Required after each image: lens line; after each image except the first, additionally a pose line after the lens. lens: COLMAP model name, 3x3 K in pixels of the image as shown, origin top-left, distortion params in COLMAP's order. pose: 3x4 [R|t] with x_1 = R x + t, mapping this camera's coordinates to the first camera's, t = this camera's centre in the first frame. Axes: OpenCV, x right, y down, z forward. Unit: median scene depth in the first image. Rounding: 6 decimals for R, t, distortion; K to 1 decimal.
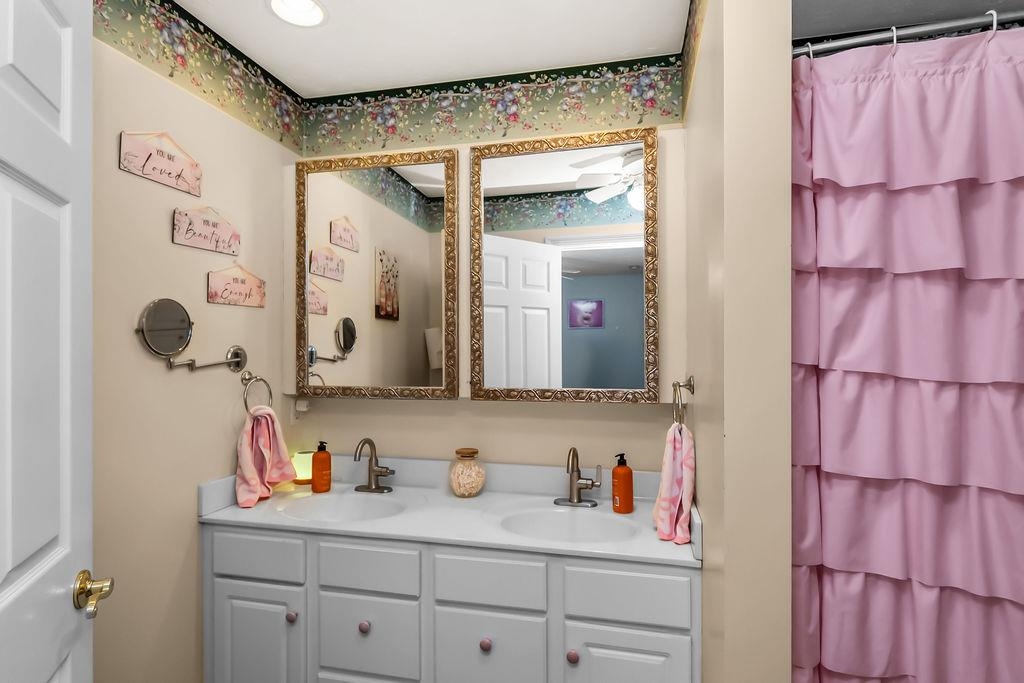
lens RADIAL K [[512.9, 0, 512.1], [0, 512.9, 338.8], [0, 0, 1]] dist [-0.002579, -0.001170]
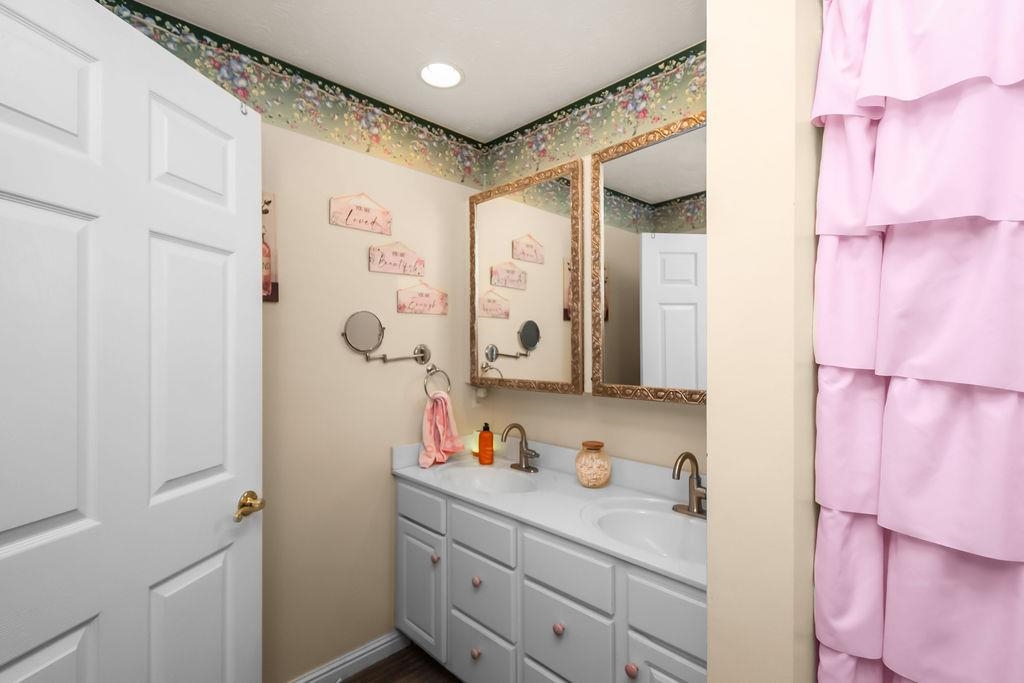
lens RADIAL K [[457.6, 0, 514.2], [0, 457.6, 340.7], [0, 0, 1]] dist [0.006803, -0.000849]
pose [[0.850573, -0.007278, -0.525807, 0.268936], [0.009696, 0.999951, 0.001844, 0.003794], [0.525768, -0.006667, 0.850602, 0.116457]]
